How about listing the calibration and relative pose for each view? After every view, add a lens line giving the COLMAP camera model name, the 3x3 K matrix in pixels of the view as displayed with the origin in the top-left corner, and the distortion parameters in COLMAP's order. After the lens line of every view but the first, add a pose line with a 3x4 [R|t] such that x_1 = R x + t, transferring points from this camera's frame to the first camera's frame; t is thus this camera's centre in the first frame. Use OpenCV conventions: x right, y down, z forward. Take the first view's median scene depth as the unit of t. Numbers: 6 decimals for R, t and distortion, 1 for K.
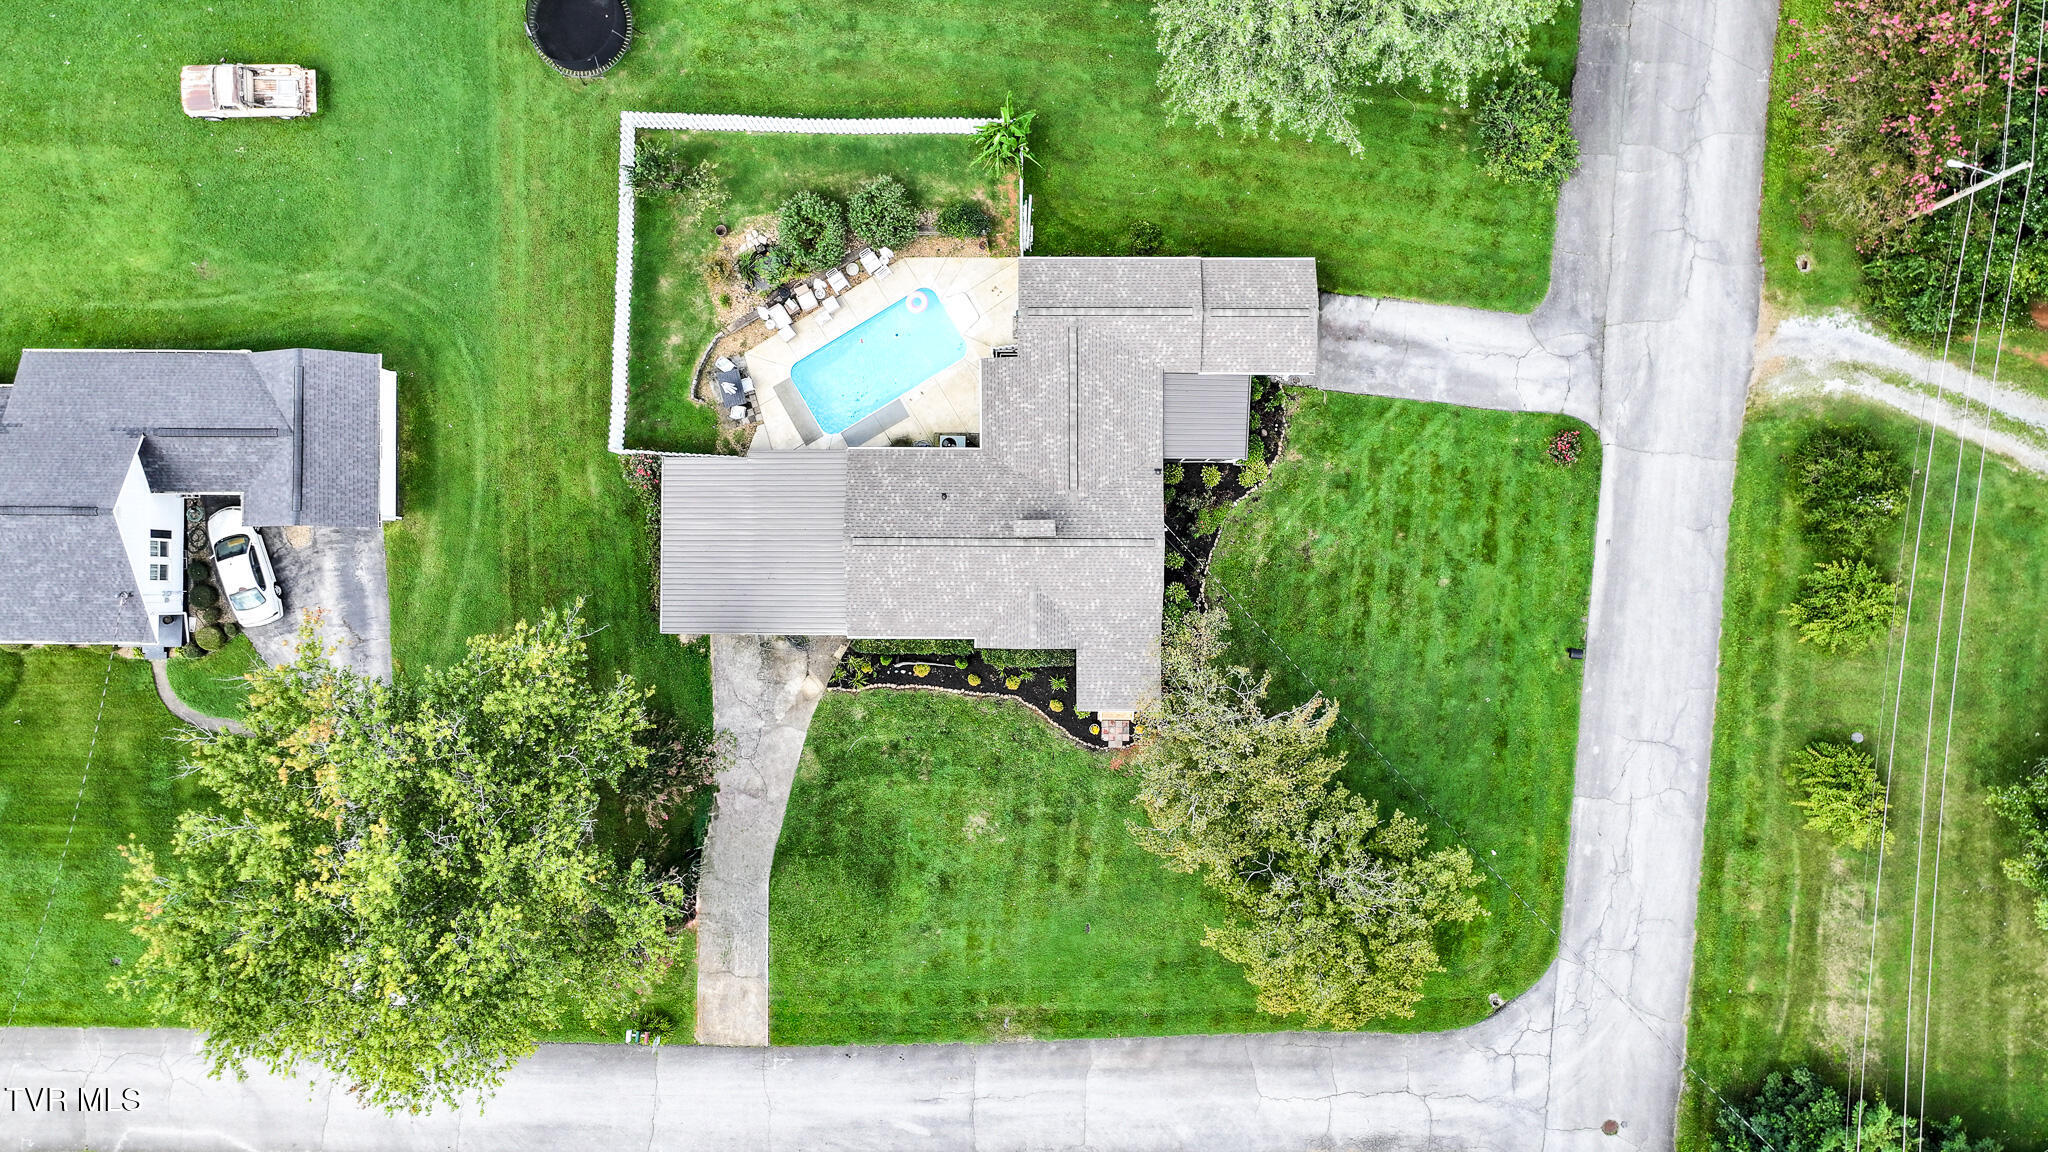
lens RADIAL K [[1448.6, 0, 1021.6], [0, 1448.6, 576.4], [0, 0, 1]] dist [0.013234, 0.014122]
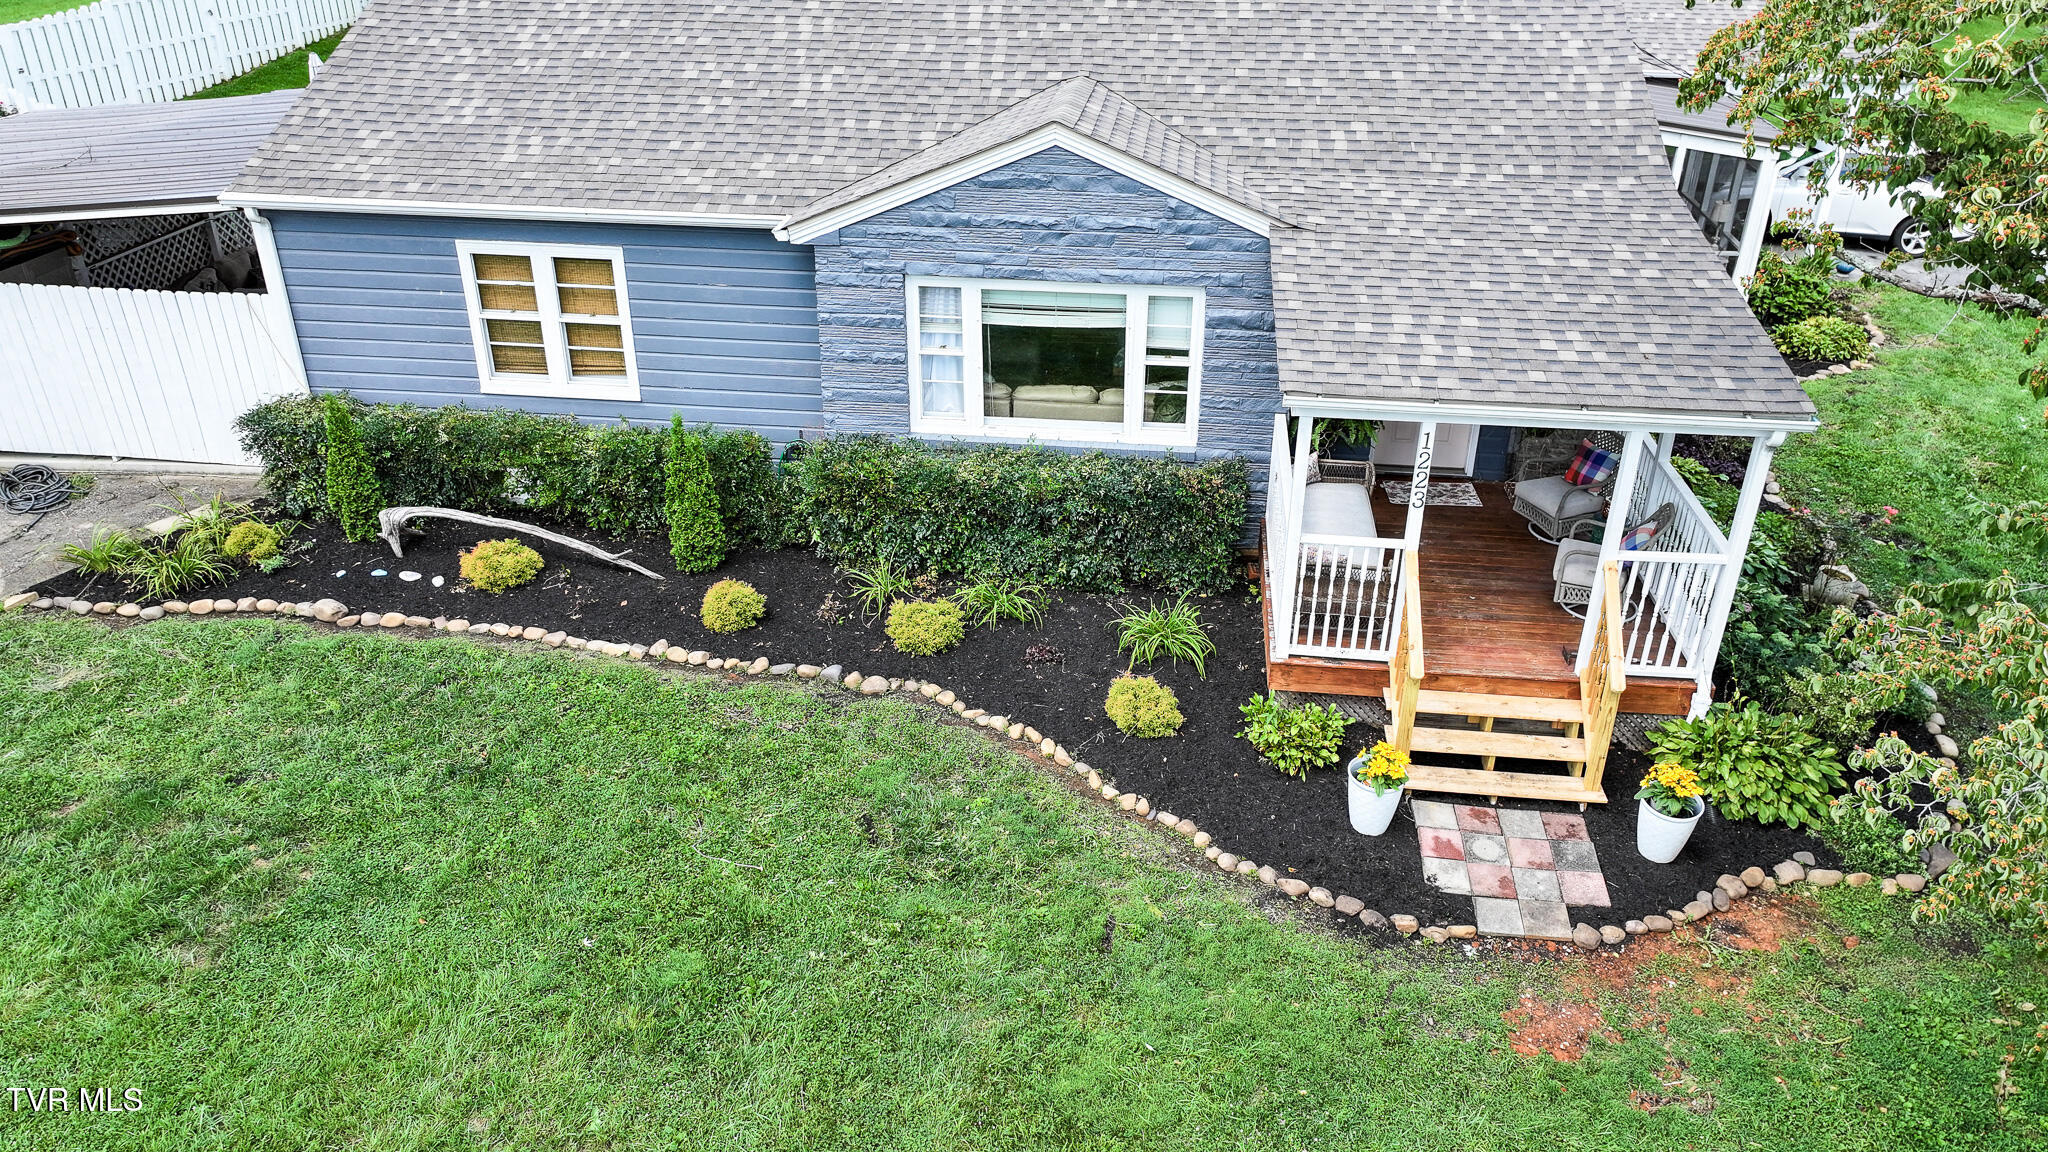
lens RADIAL K [[1448.6, 0, 1027.7], [0, 1448.6, 574.6], [0, 0, 1]] dist [0.013234, 0.014122]
pose [[0.993757, 0.068332, -0.088190, 0.024294], [-0.109996, 0.467998, -0.876857, 0.238248], [-0.018645, 0.881084, 0.472592, 0.900511]]
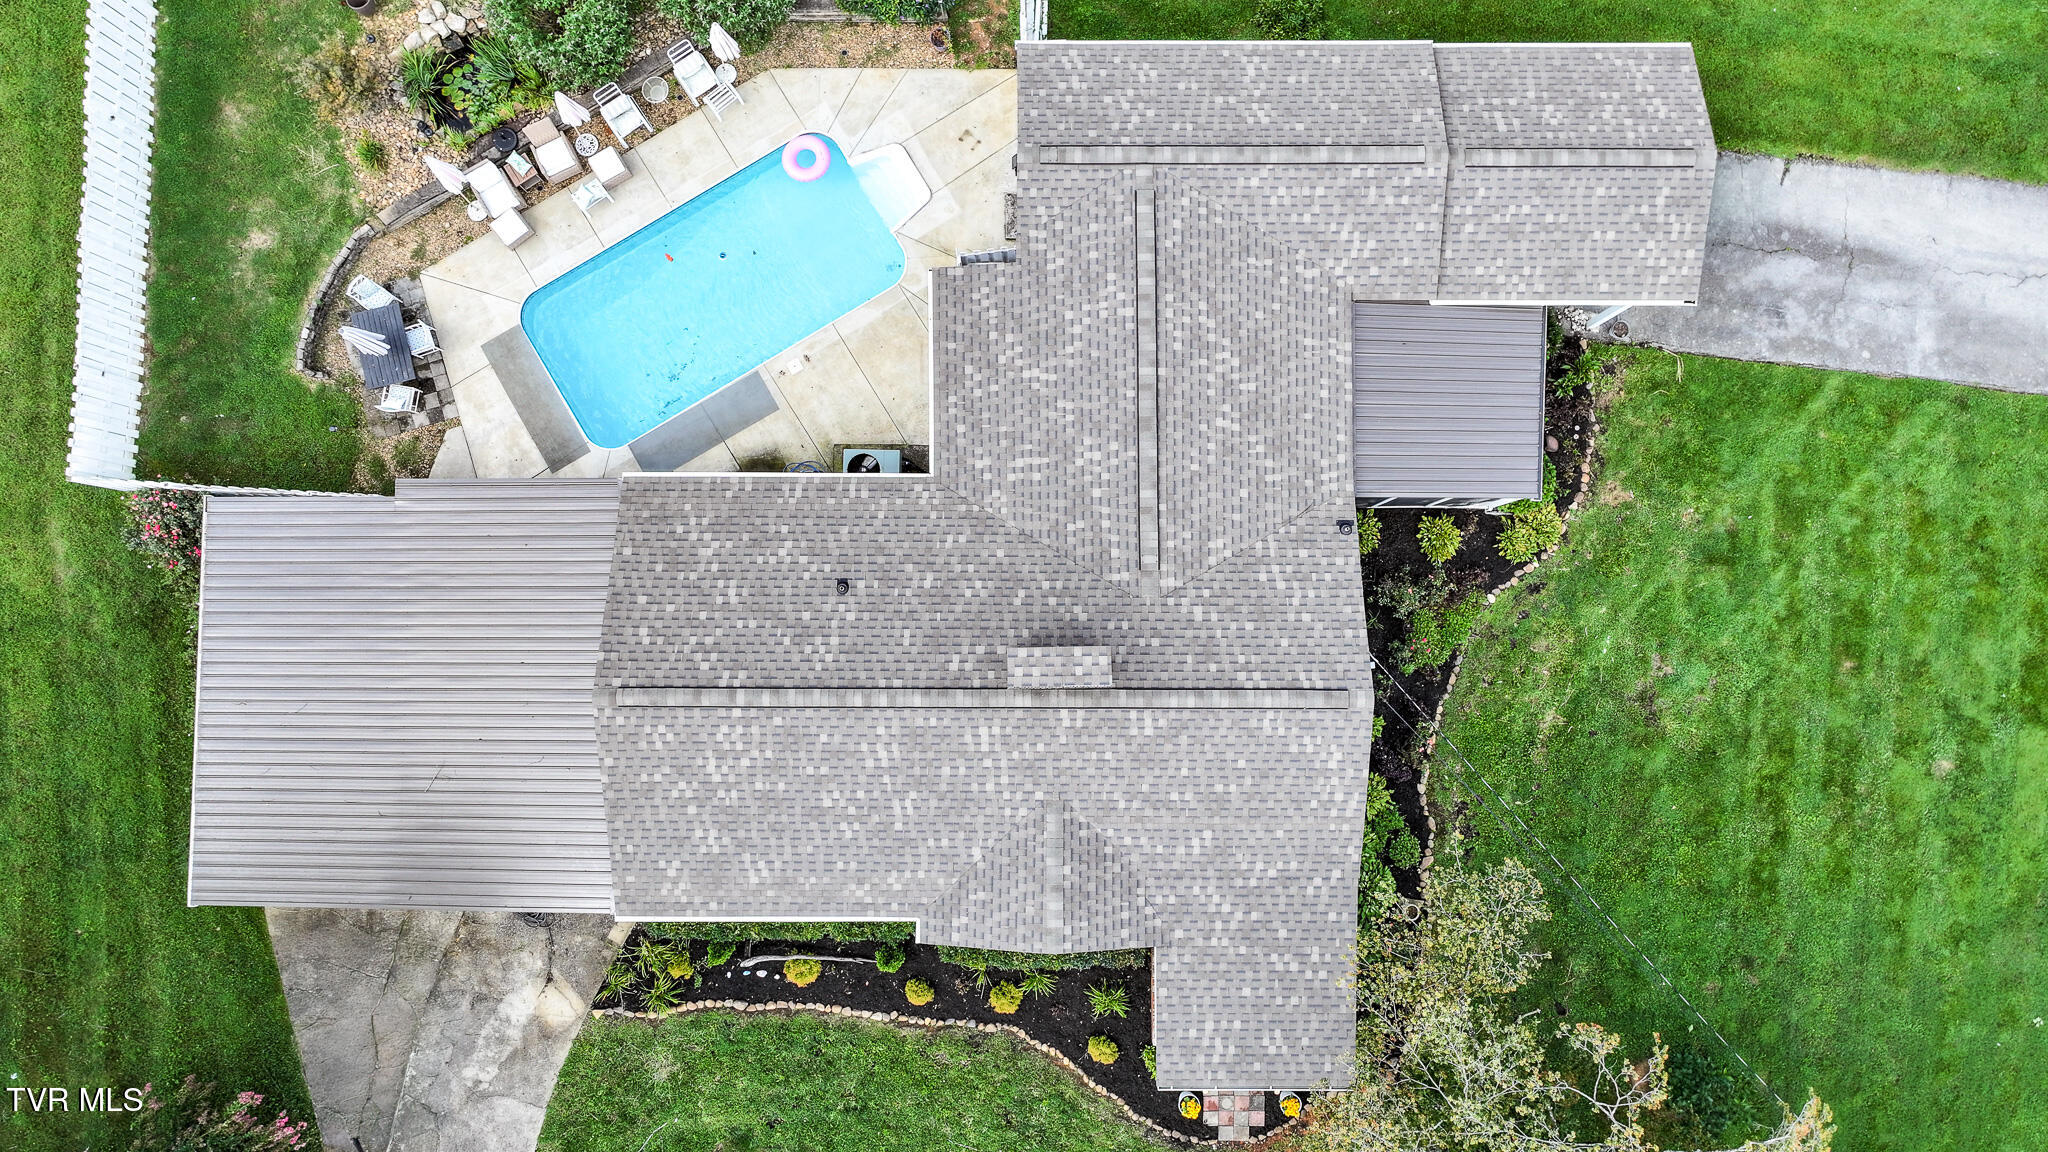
lens RADIAL K [[1448.6, 0, 1027.7], [0, 1448.6, 573.7], [0, 0, 1]] dist [0.013234, 0.014122]
pose [[0.999945, -0.001812, 0.010368, -0.003712], [0.002278, 0.998980, -0.045101, -0.037576], [-0.010275, 0.045122, 0.998929, 0.544380]]
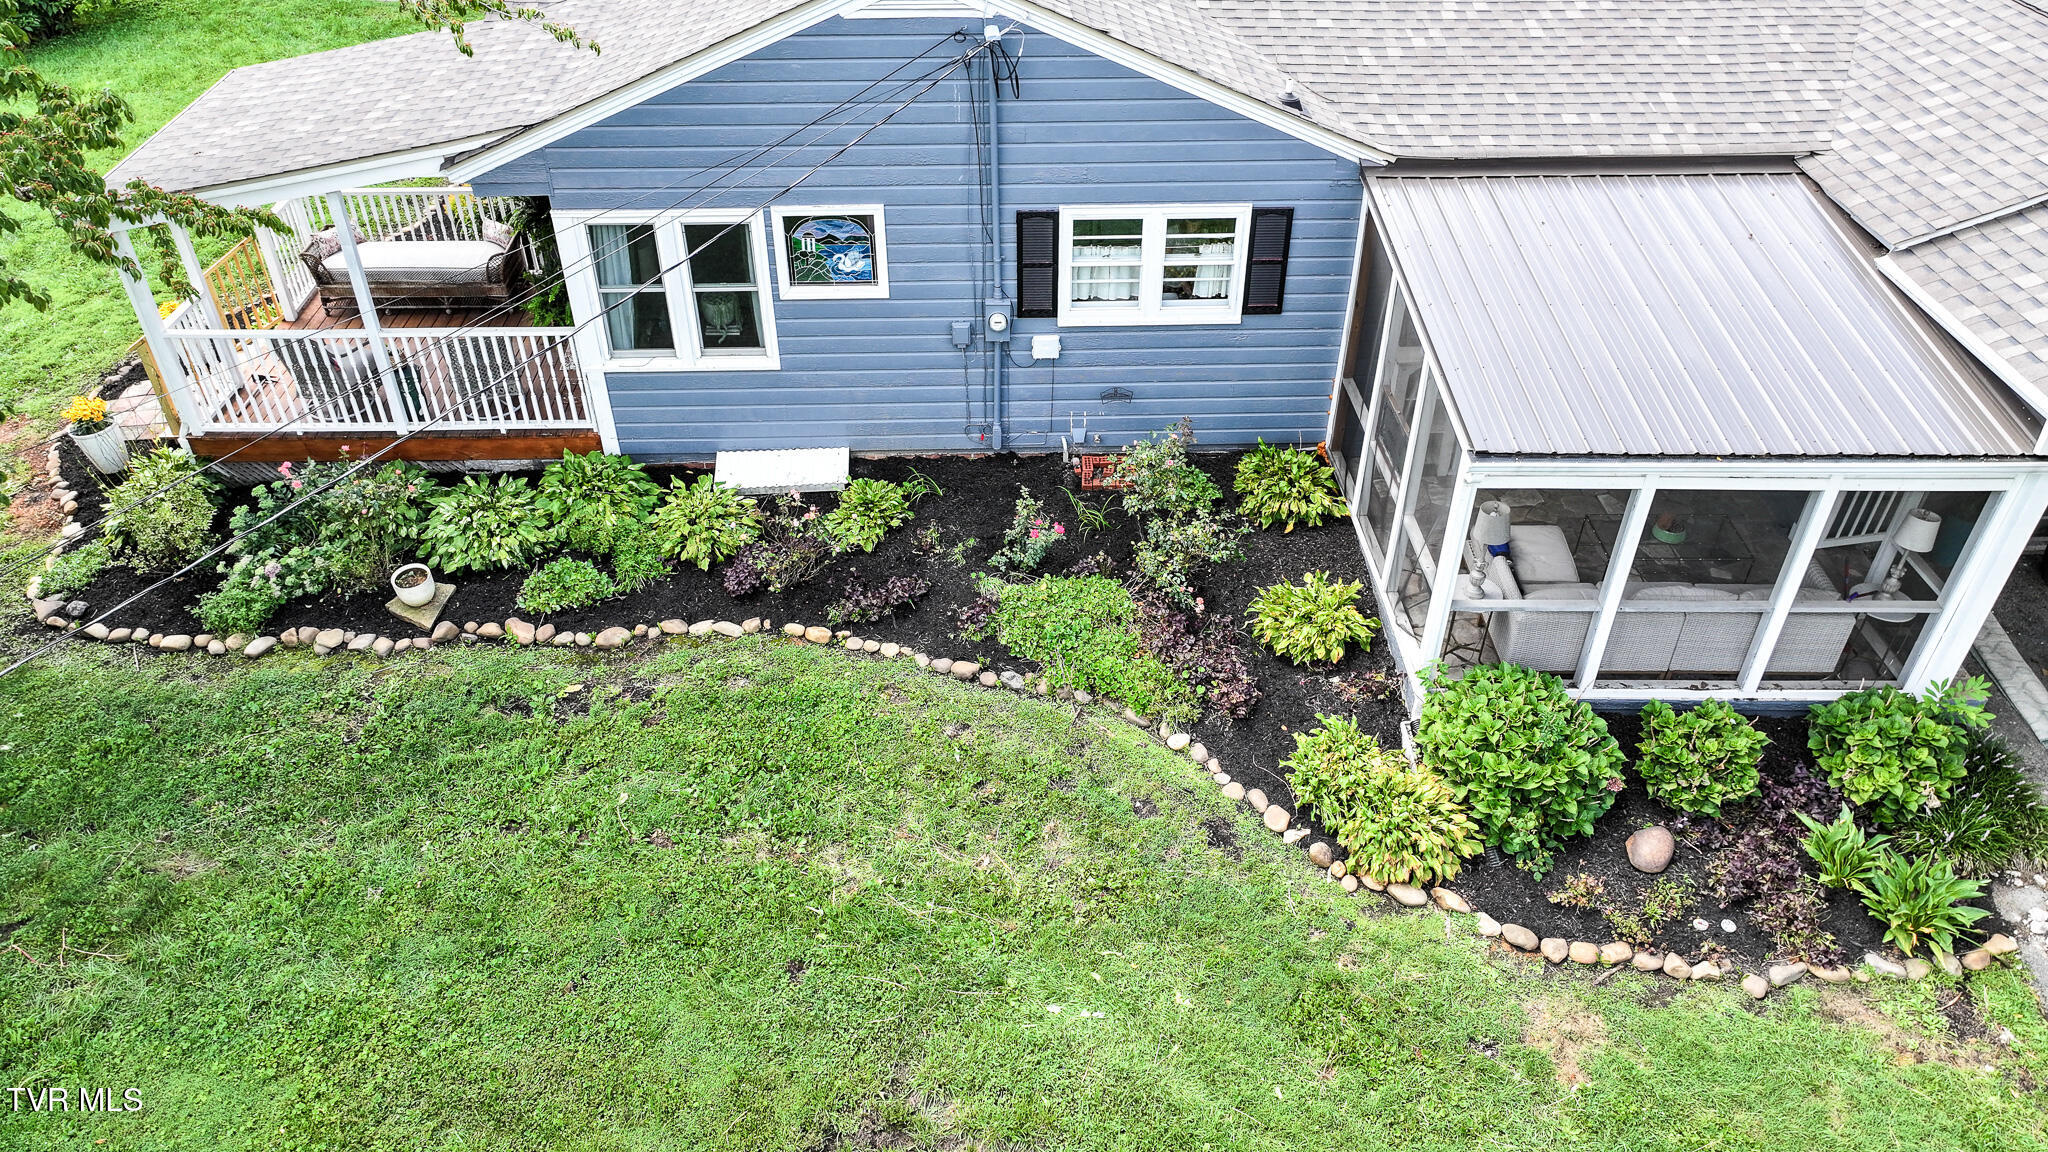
lens RADIAL K [[1448.6, 0, 1025.7], [0, 1448.6, 576.2], [0, 0, 1]] dist [0.013234, 0.014122]
pose [[0.026774, 0.621214, -0.783184, 0.269534], [-0.999640, 0.015113, -0.022187, -0.028425], [-0.001947, 0.783496, 0.621394, 0.879310]]
